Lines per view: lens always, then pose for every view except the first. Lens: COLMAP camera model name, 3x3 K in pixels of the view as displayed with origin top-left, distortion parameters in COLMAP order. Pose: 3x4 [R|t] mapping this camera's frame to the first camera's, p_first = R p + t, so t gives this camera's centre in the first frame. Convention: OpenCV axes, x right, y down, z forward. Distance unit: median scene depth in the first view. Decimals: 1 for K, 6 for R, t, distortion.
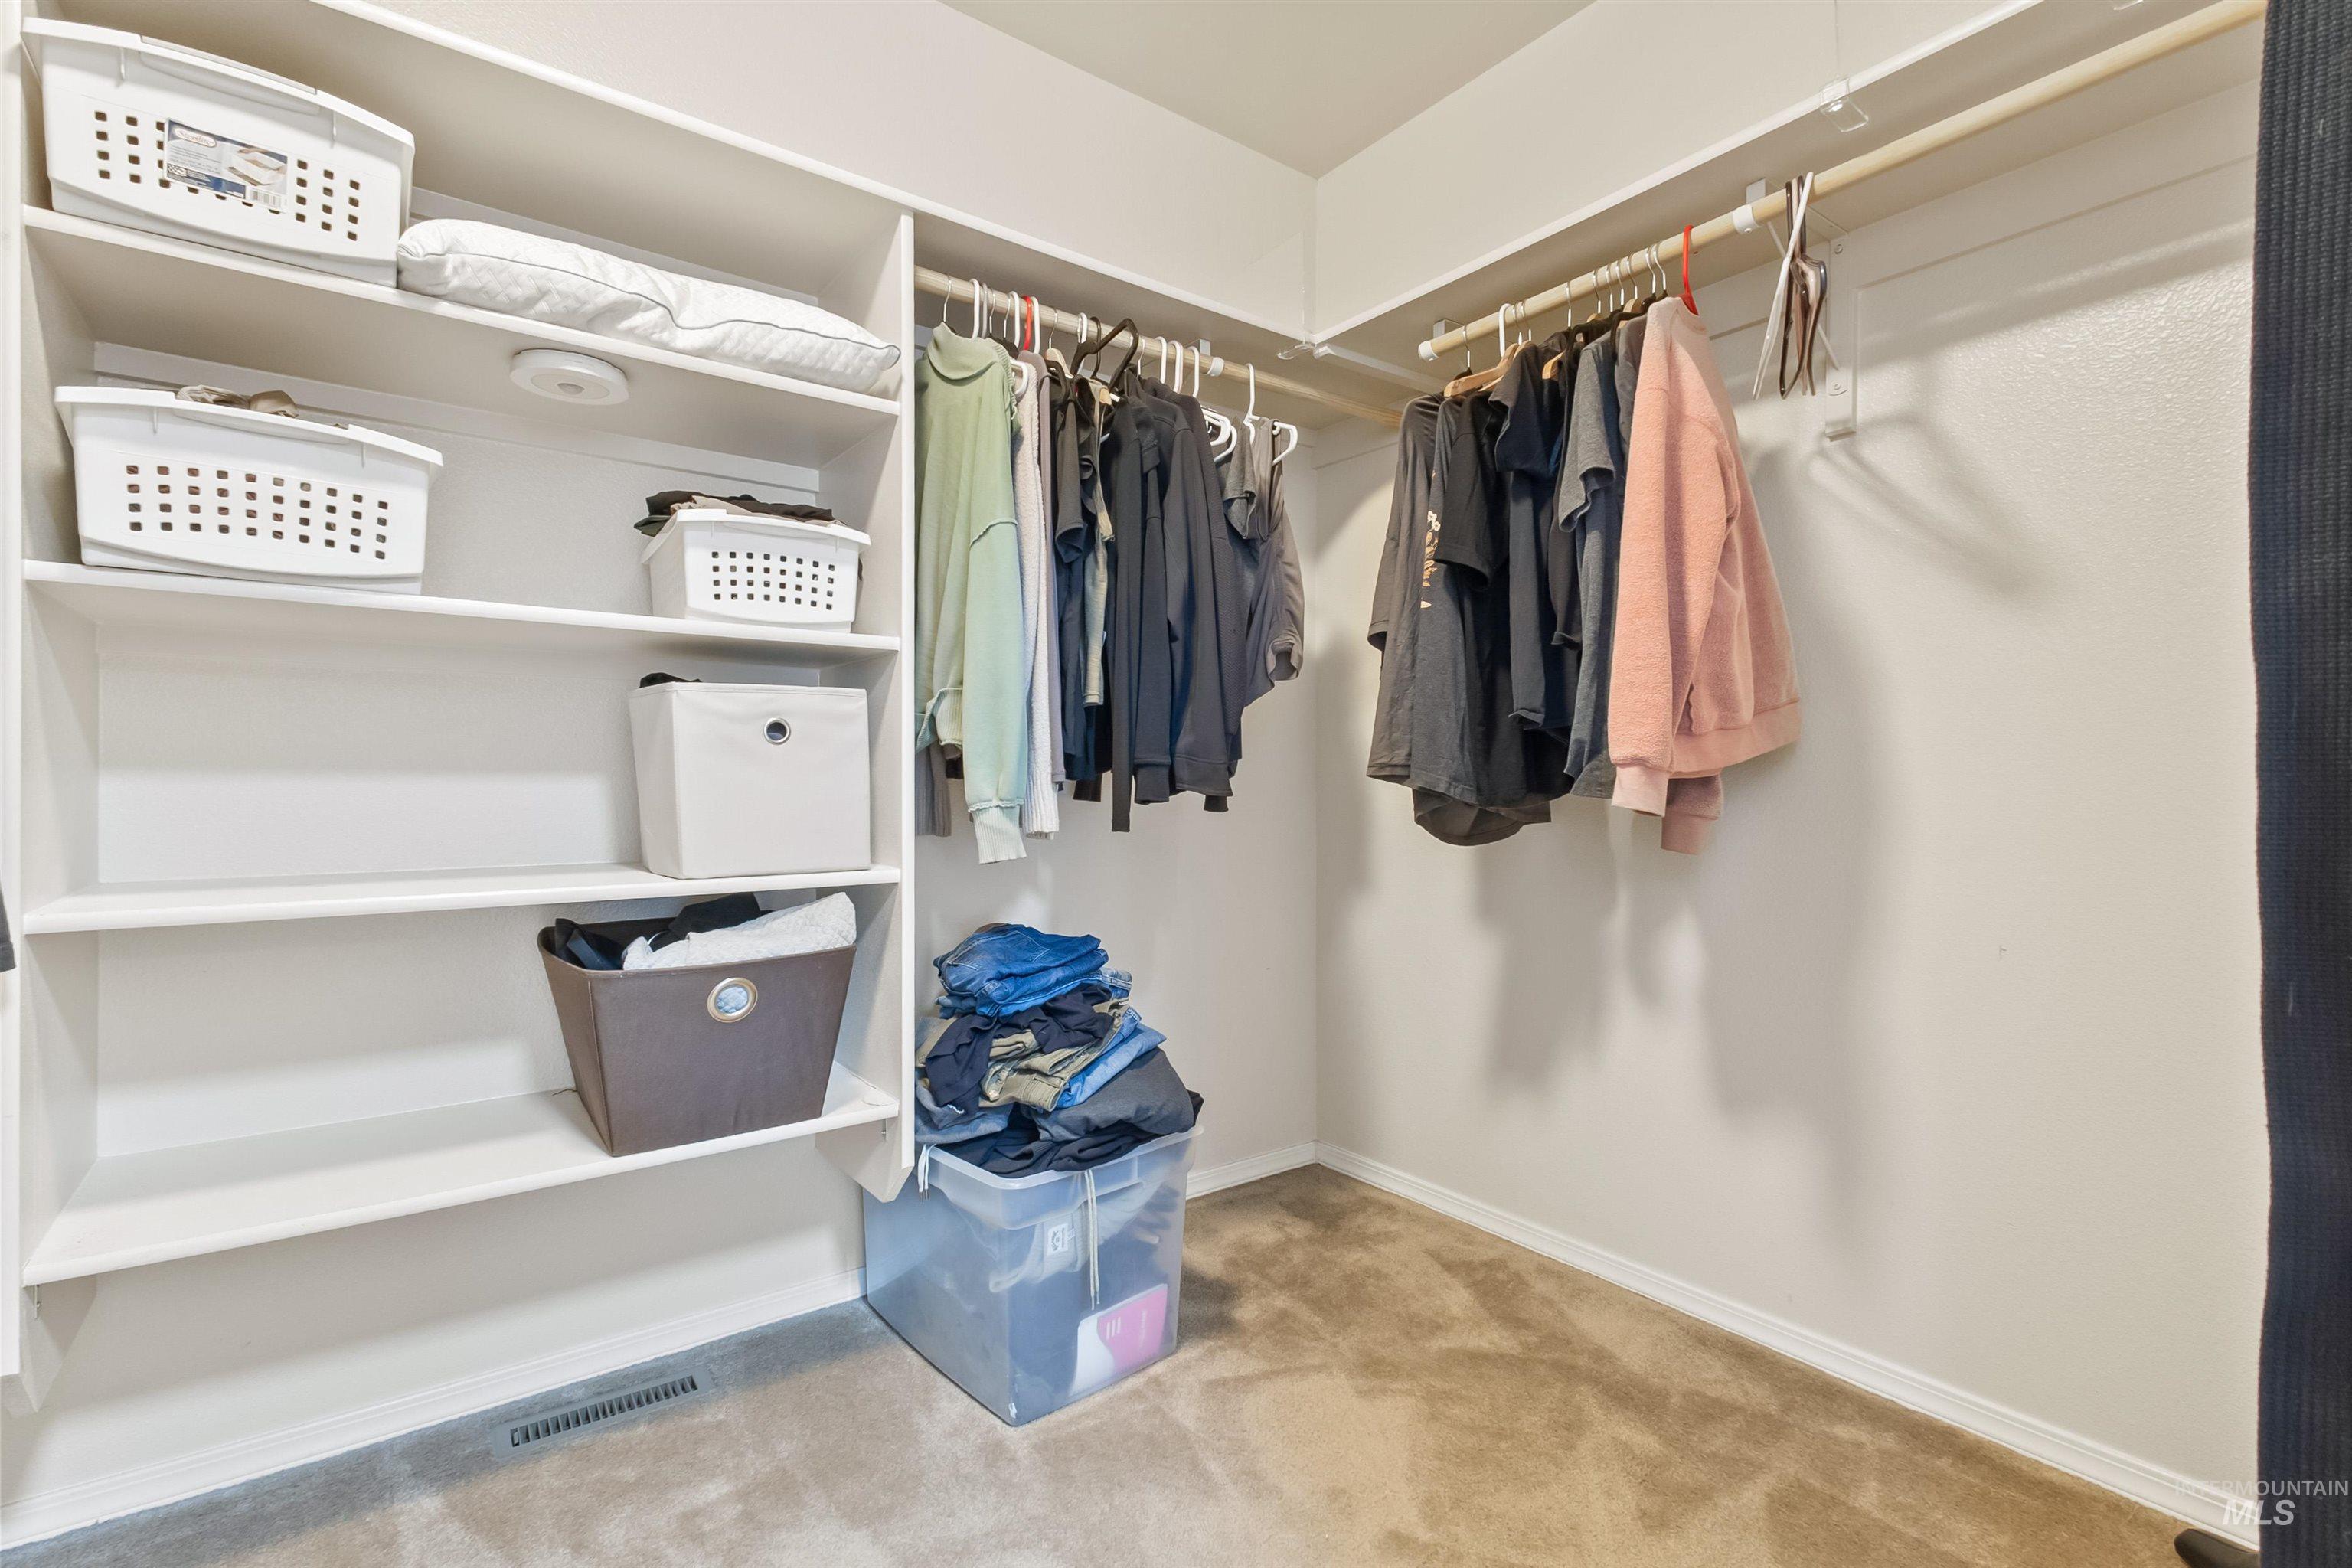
lens RADIAL K [[1085.1, 0, 1183.1], [0, 1085.1, 780.8], [0, 0, 1]] dist [0.018155, -0.004655]
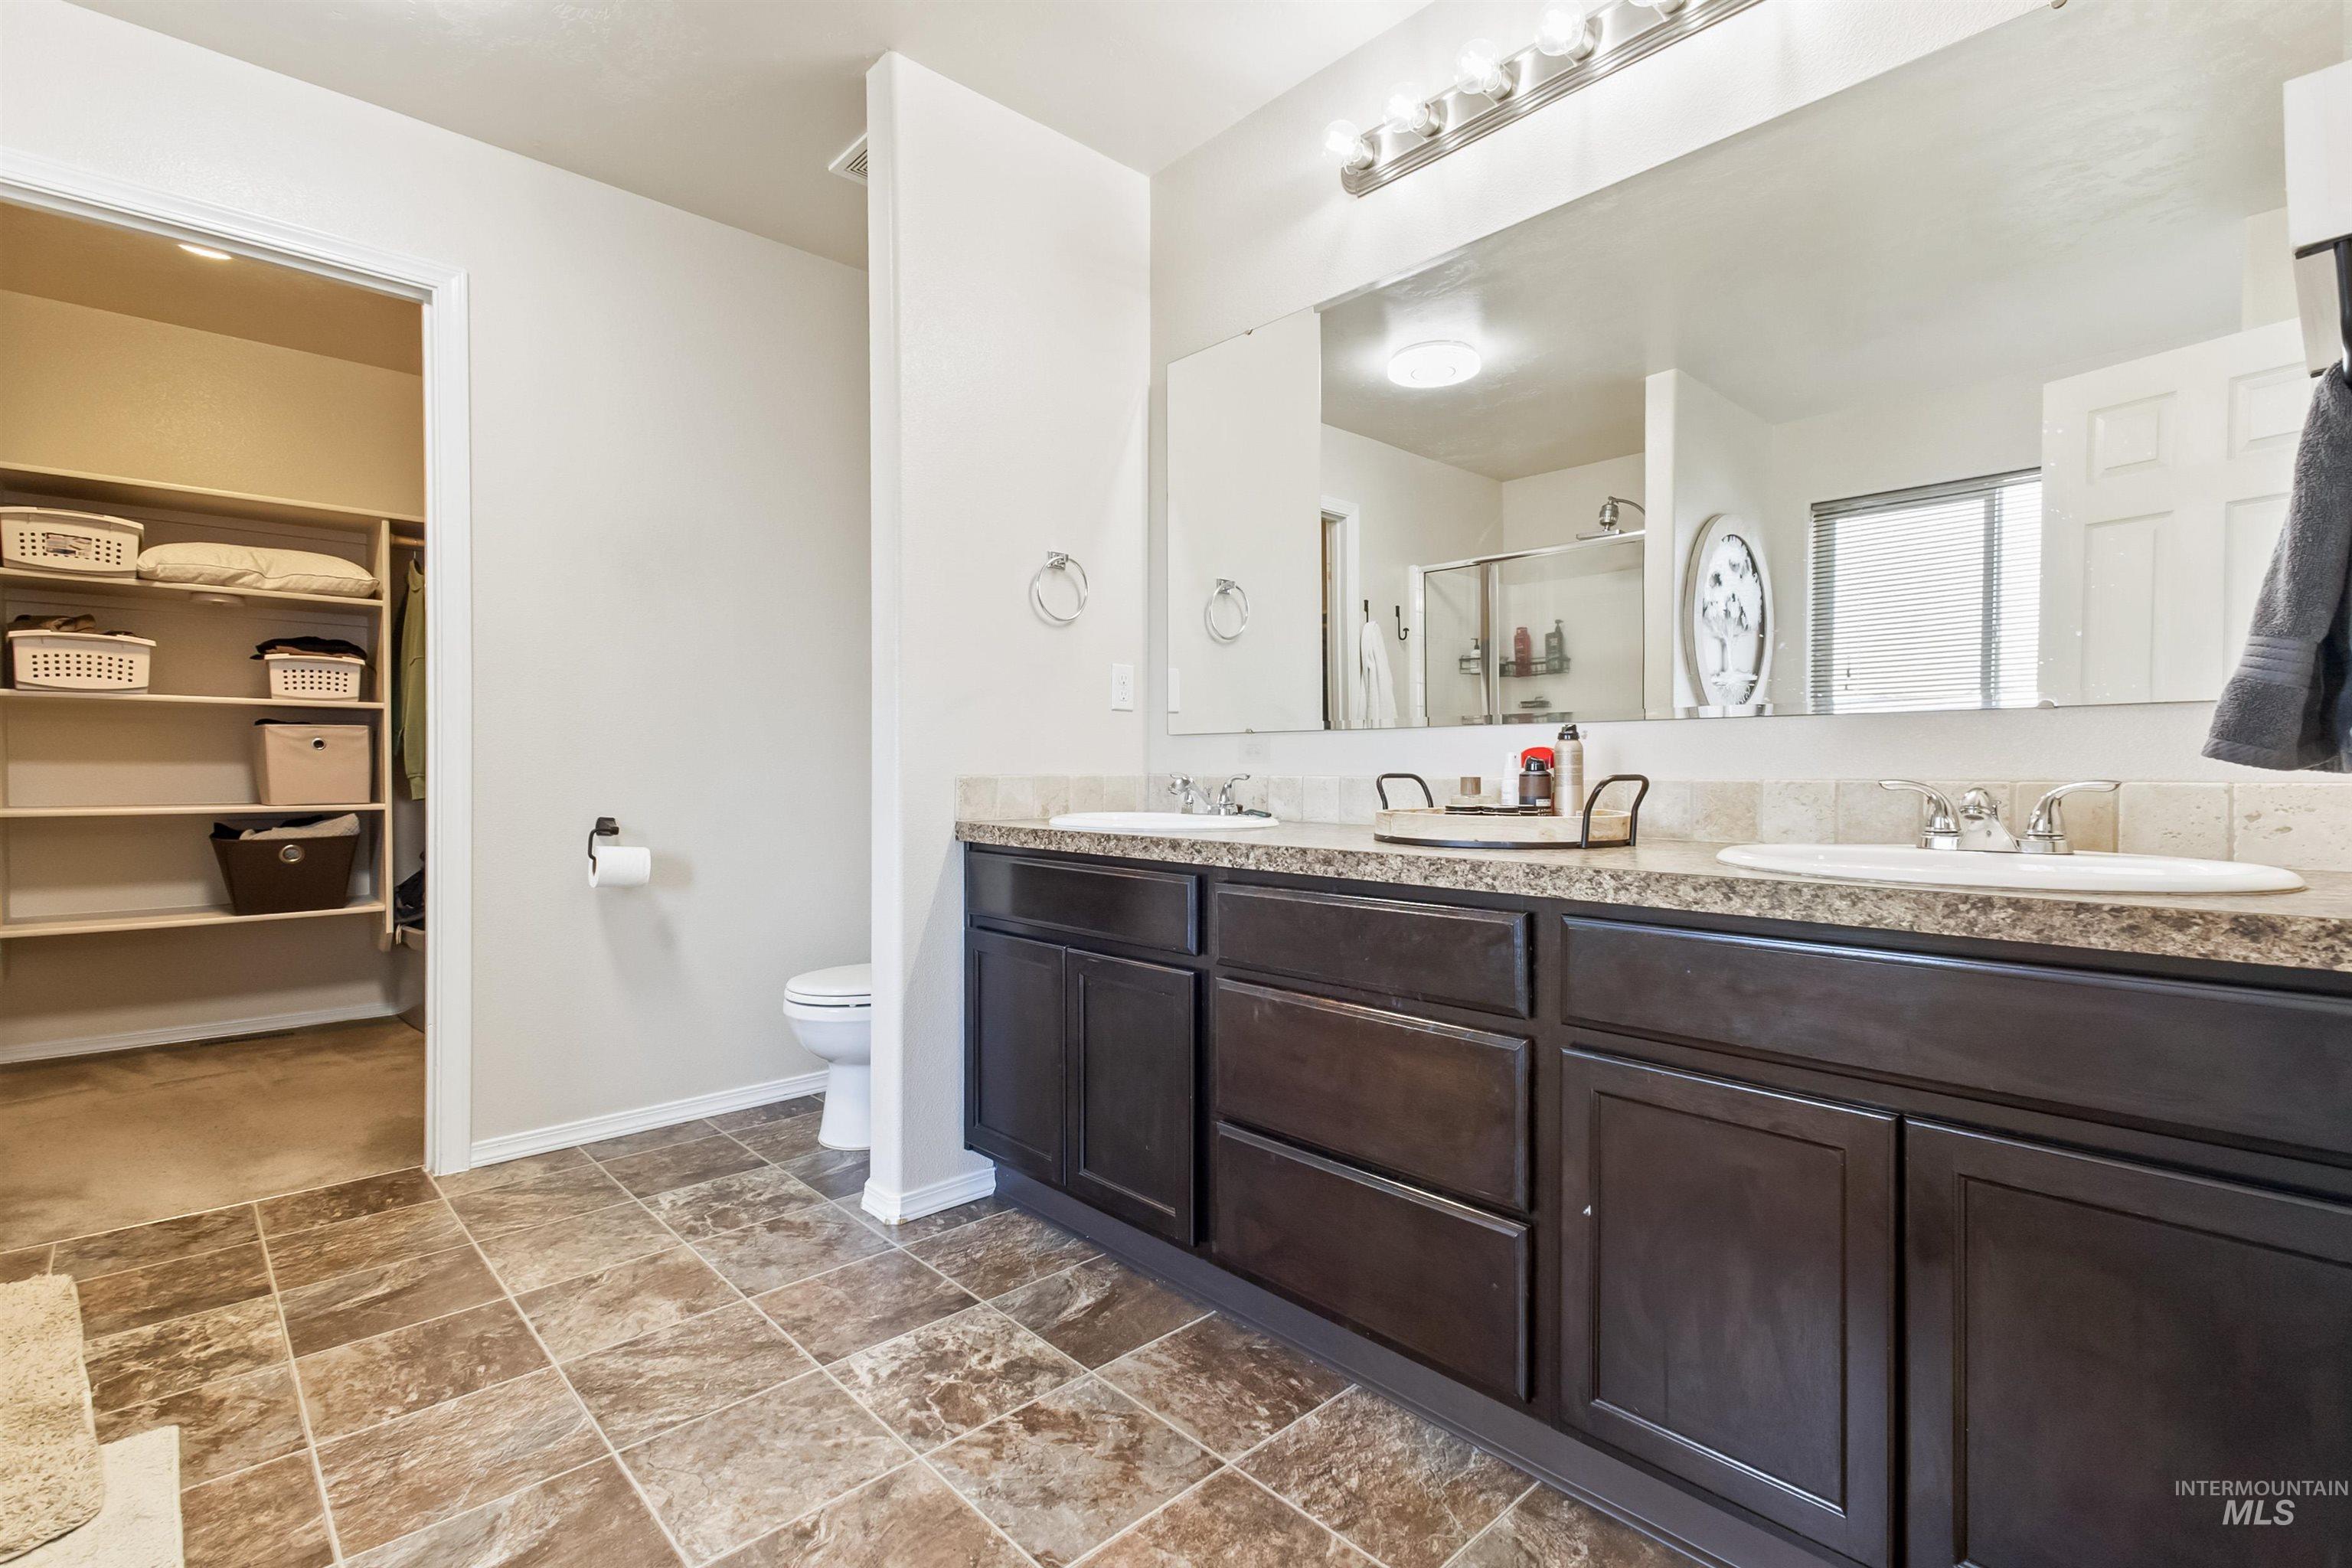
lens RADIAL K [[1085.1, 0, 1176.4], [0, 1085.1, 783.9], [0, 0, 1]] dist [0.018155, -0.004655]
pose [[0.993124, -0.000492, 0.117068, 1.314920], [-0.000622, 0.999955, 0.009481, 0.018517], [-0.117068, -0.009489, 0.993079, -1.736121]]
